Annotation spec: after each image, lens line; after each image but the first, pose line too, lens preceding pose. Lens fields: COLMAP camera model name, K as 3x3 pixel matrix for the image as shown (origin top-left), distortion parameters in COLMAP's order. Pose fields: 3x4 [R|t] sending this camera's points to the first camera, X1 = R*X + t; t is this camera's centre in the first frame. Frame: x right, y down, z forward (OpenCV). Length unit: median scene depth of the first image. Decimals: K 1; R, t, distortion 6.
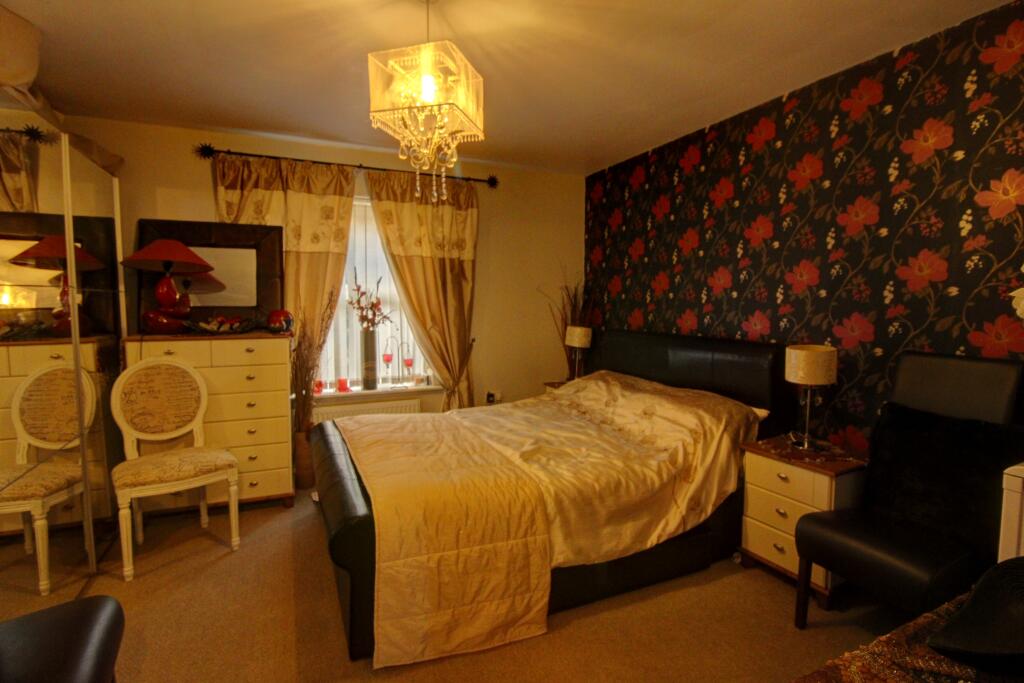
lens RADIAL K [[498.4, 0, 510.2], [0, 498.4, 336.4], [0, 0, 1]] dist [-0.025812, -0.001107]
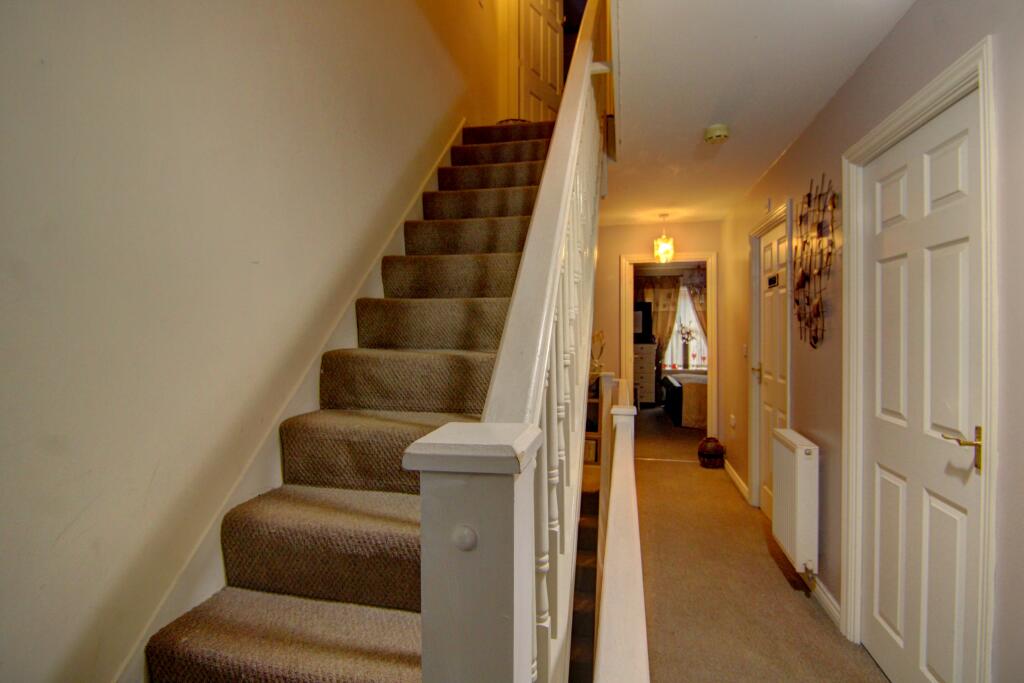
lens RADIAL K [[498.4, 0, 512.1], [0, 498.4, 338.7], [0, 0, 1]] dist [-0.025812, -0.001107]
pose [[0.805692, -0.004681, -0.592316, 0.447139], [-0.035478, 0.997792, -0.056144, 0.127991], [0.591271, 0.066249, 0.803747, -1.377505]]
